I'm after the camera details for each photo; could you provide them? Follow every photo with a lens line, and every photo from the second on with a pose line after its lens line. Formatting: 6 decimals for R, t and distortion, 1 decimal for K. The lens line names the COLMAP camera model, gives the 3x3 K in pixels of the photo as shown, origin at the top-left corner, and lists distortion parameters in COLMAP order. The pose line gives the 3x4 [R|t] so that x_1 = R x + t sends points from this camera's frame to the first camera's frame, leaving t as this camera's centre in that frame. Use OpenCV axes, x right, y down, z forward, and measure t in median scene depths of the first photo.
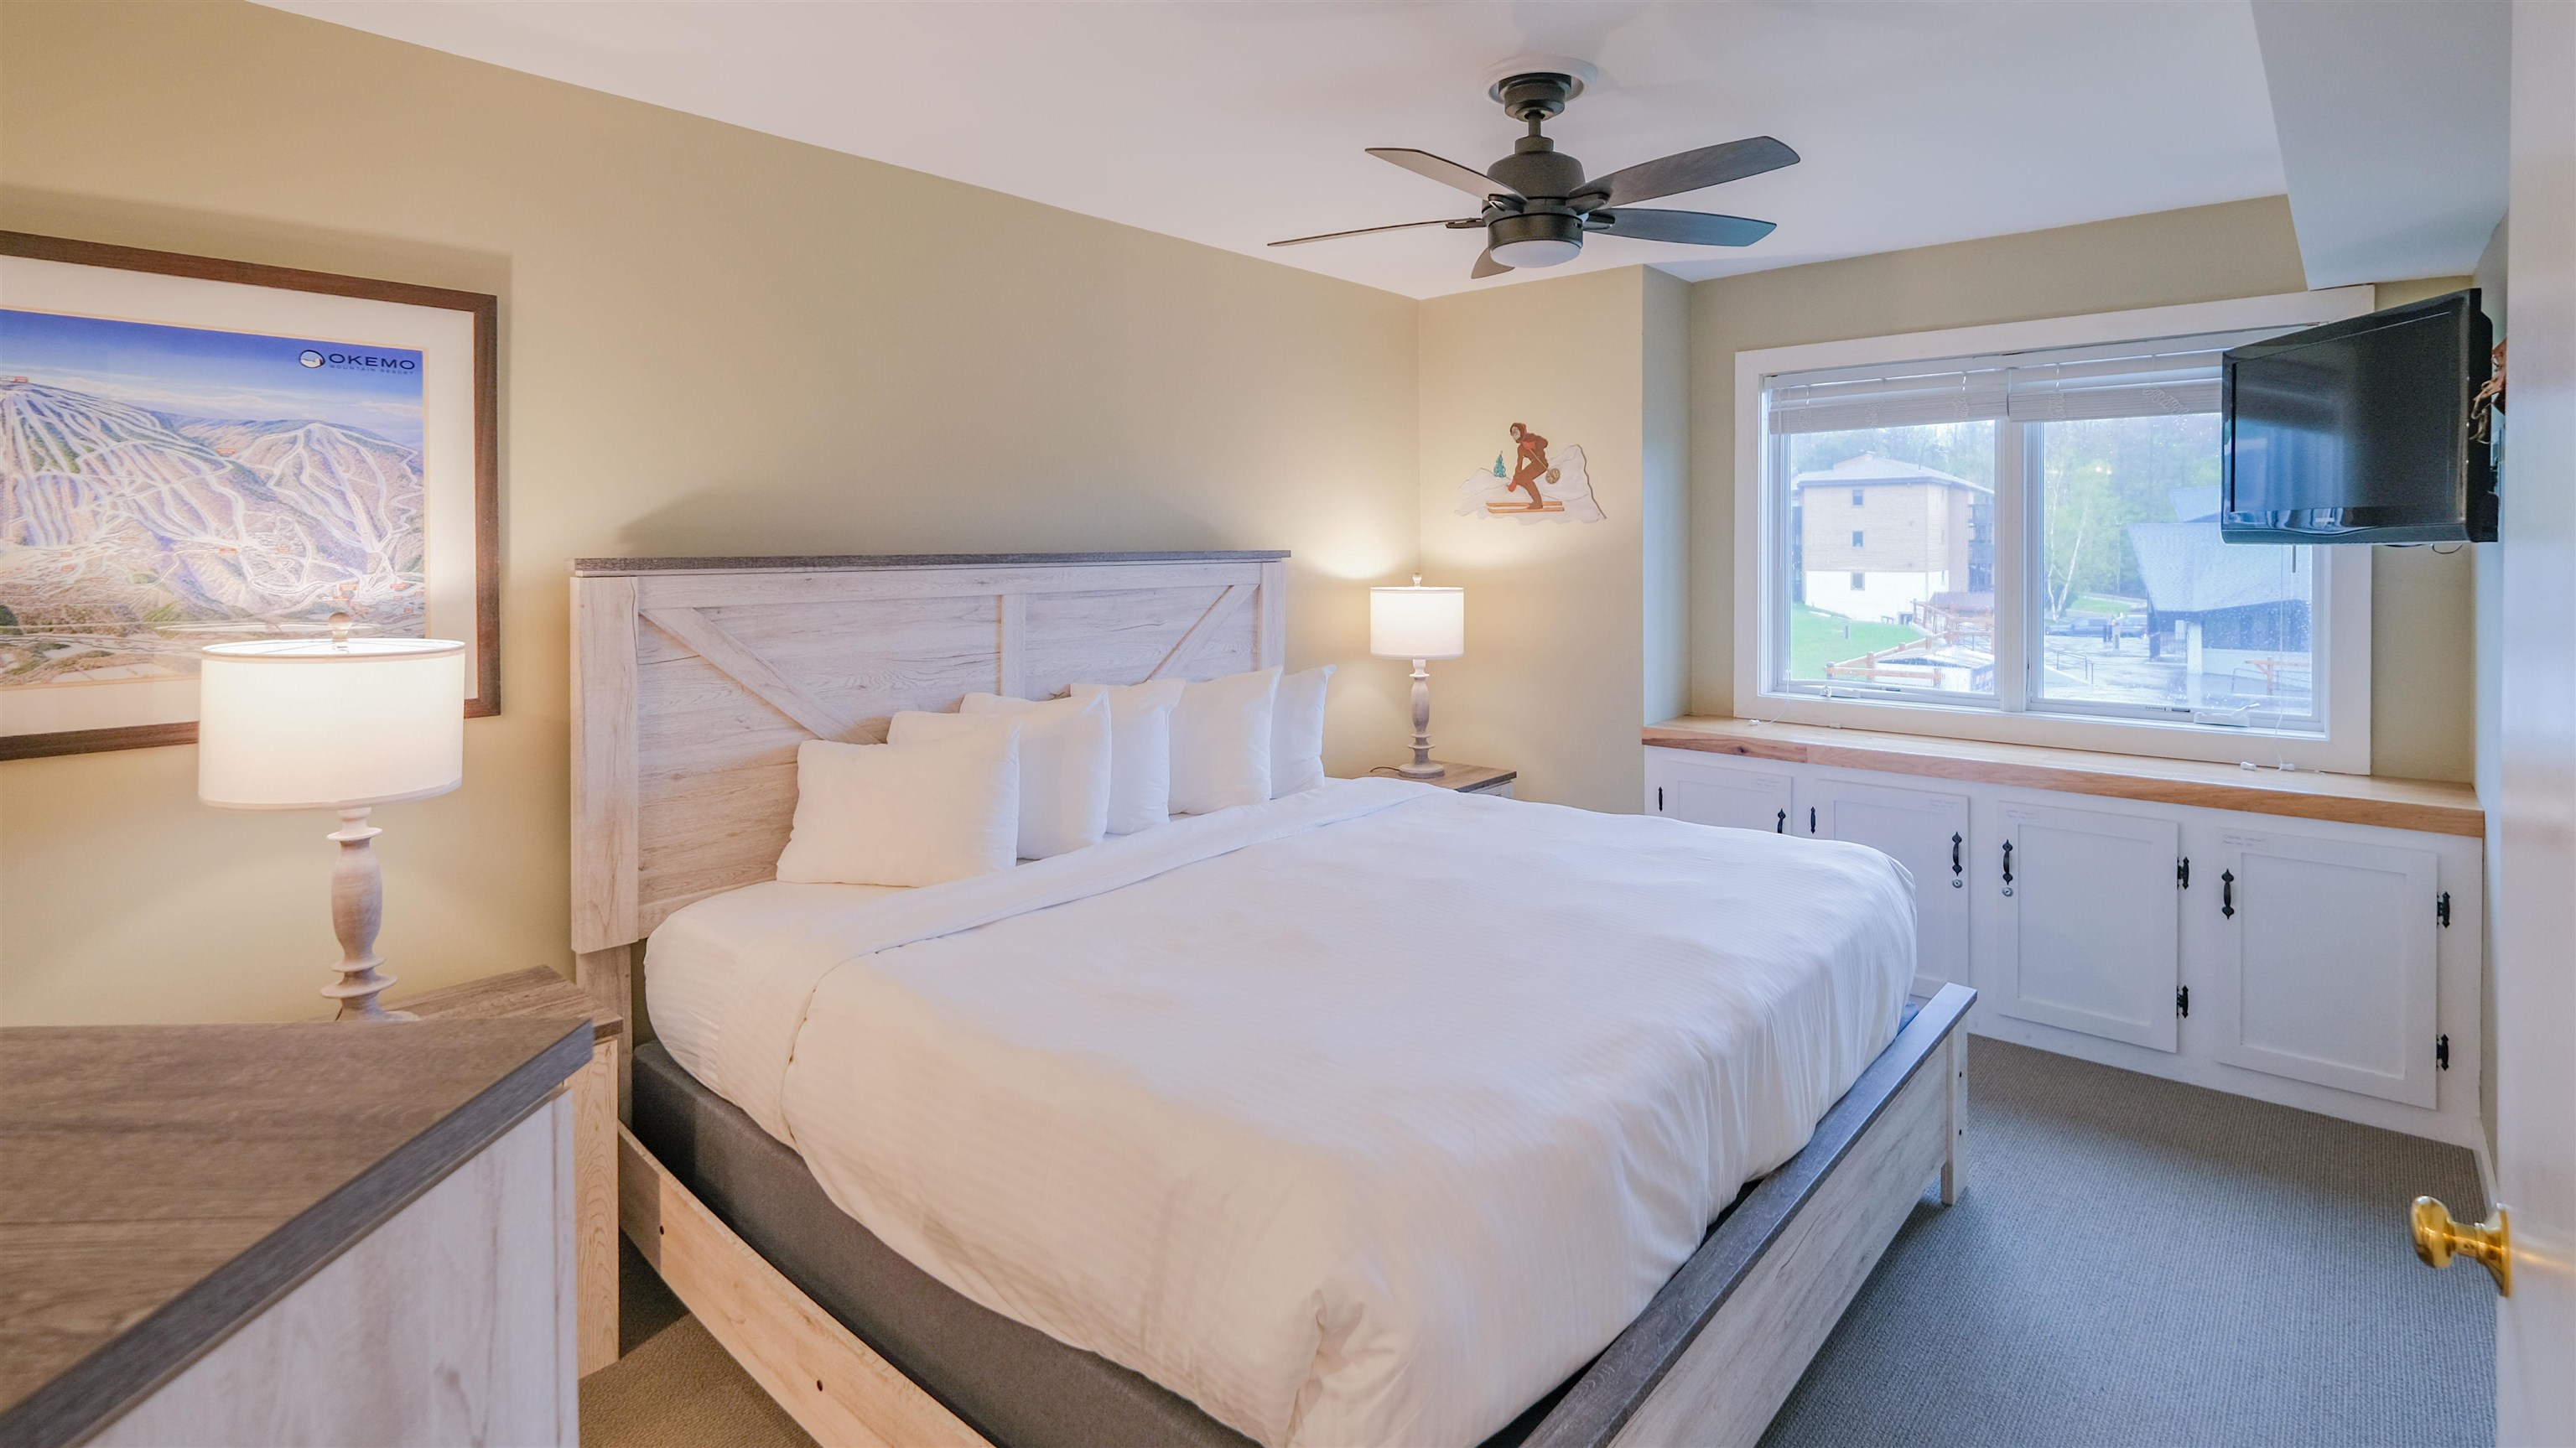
lens RADIAL K [[1201.0, 0, 1291.3], [0, 1201.0, 568.3], [0, 0, 1]] dist [0.006109, 0.000141]
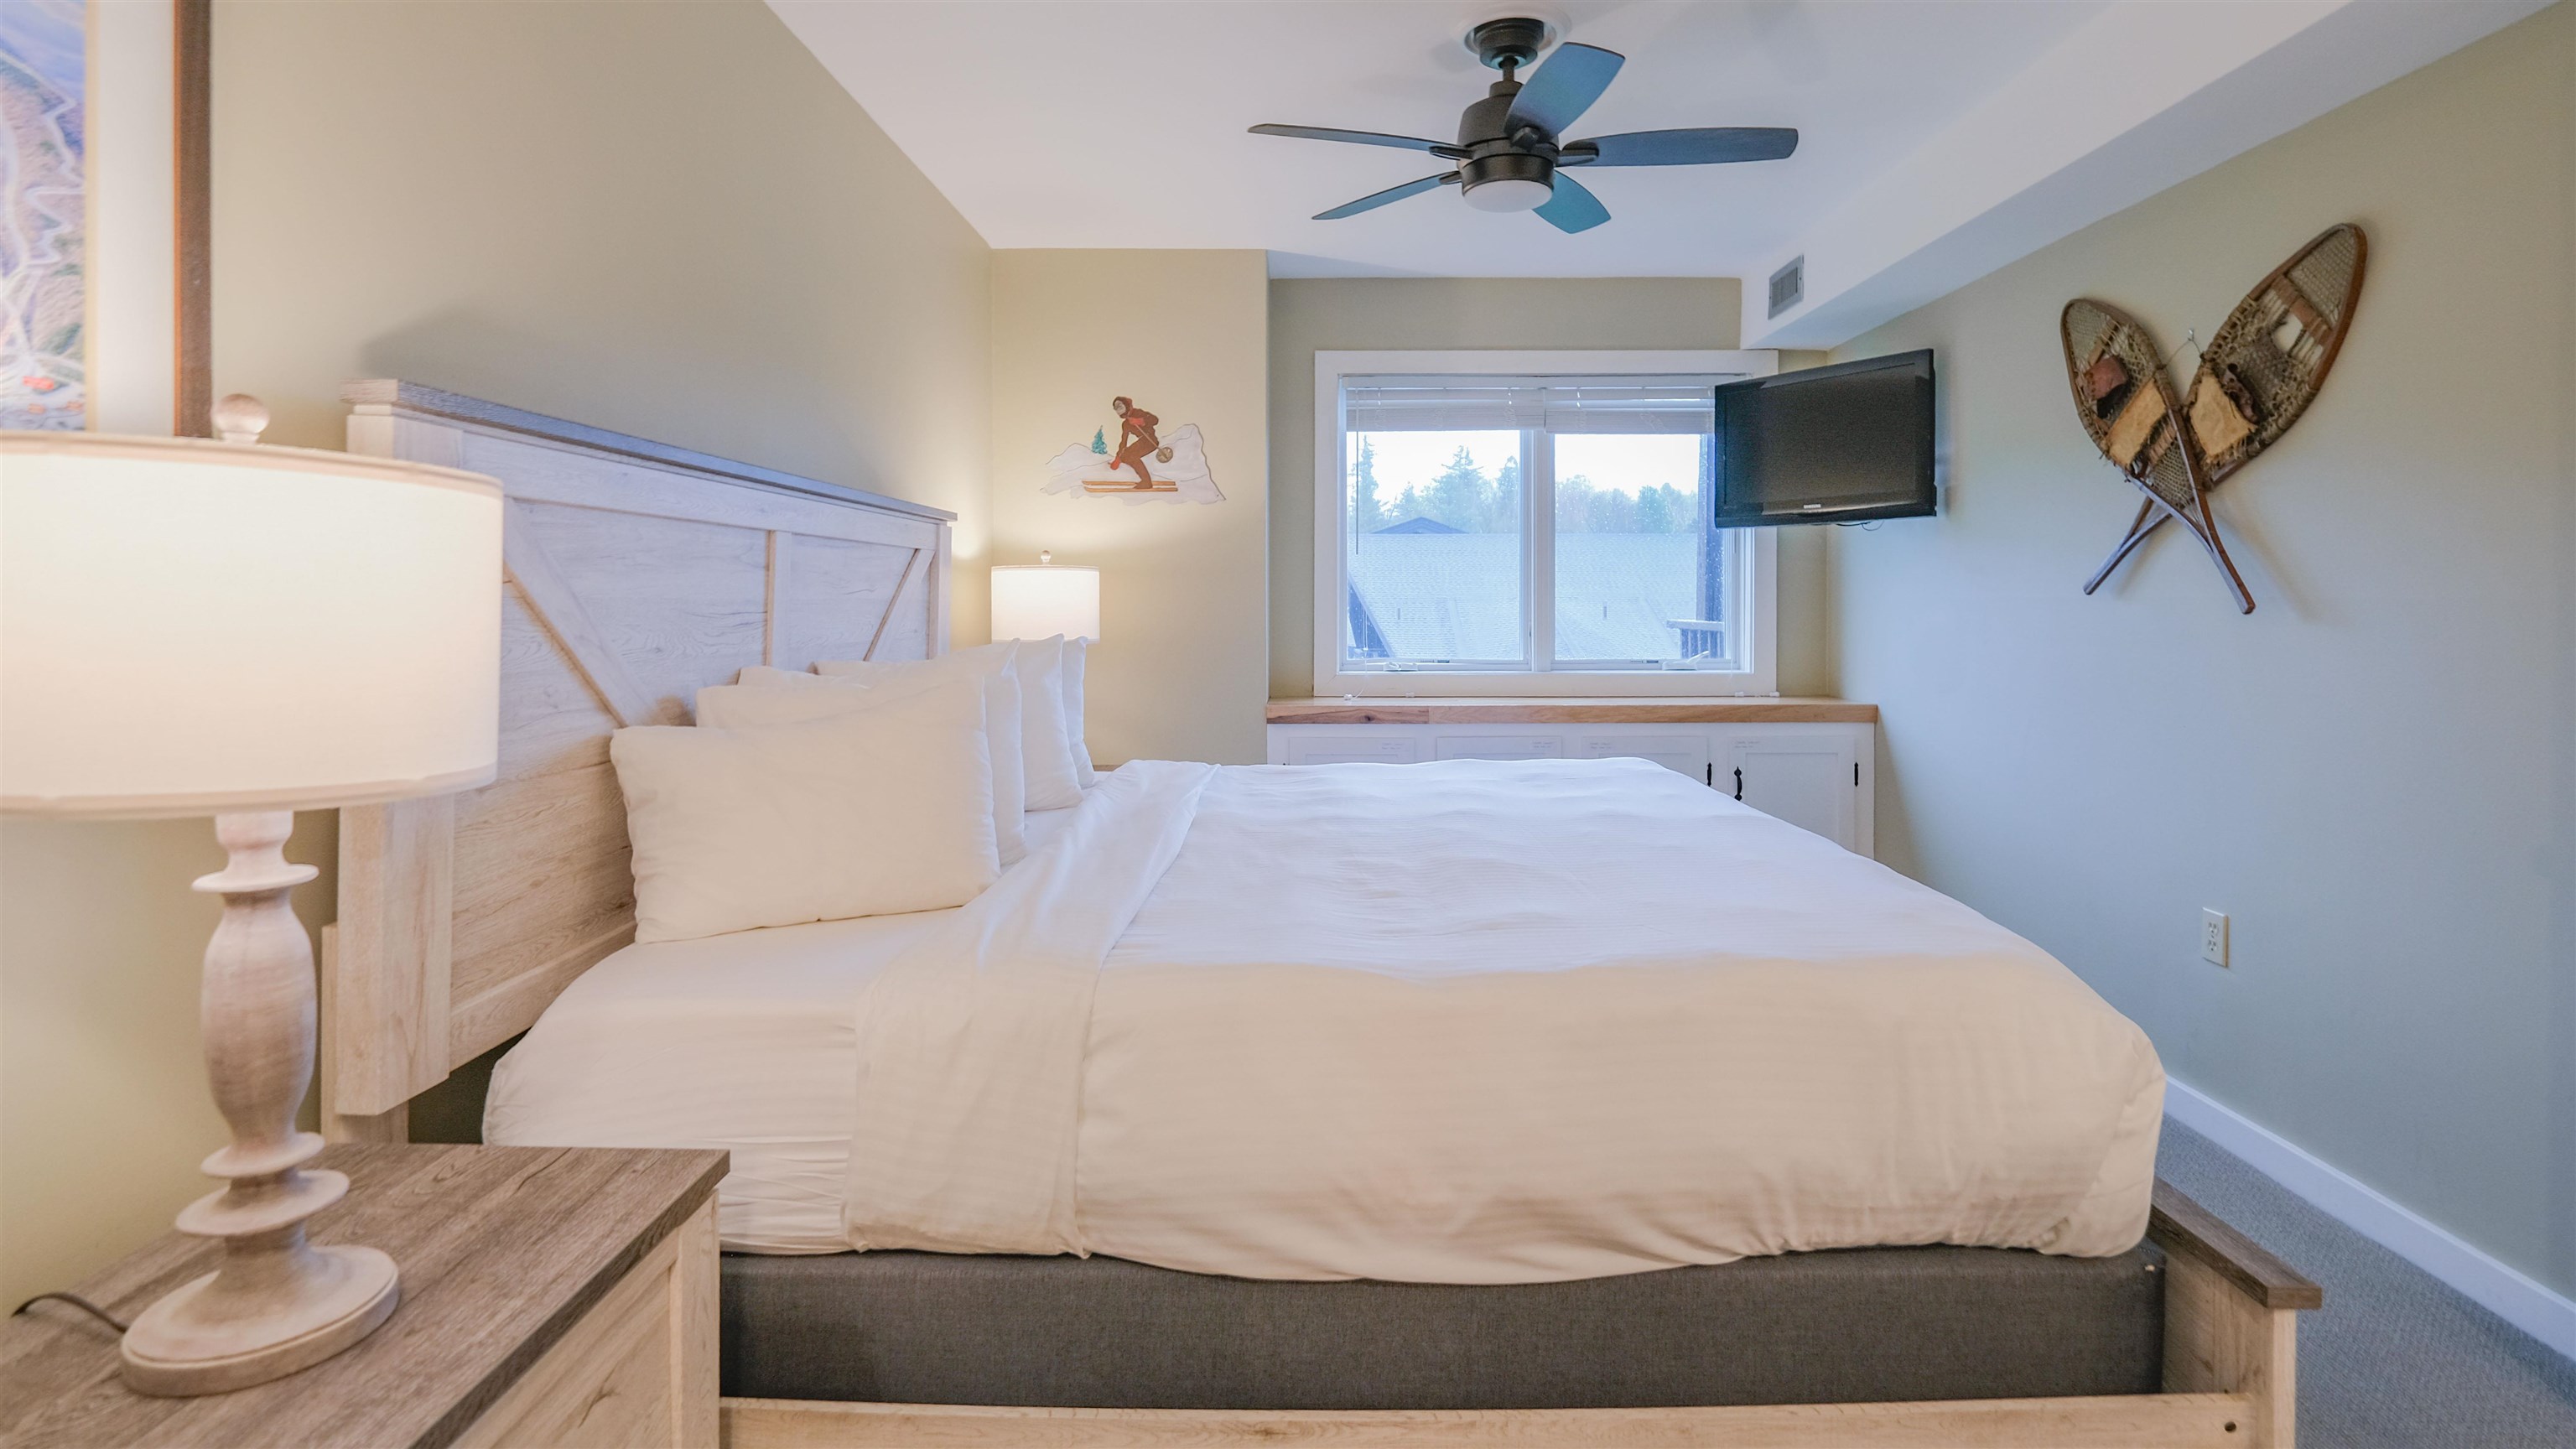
lens RADIAL K [[1262.7, 0, 1286.0], [0, 1262.7, 611.1], [0, 0, 1]] dist [0.010276, 0.000368]
pose [[0.762388, 0.000143, 0.647120, -0.474700], [0.006921, 0.999941, -0.008374, 0.075074], [-0.647083, 0.010863, 0.762342, 0.220116]]
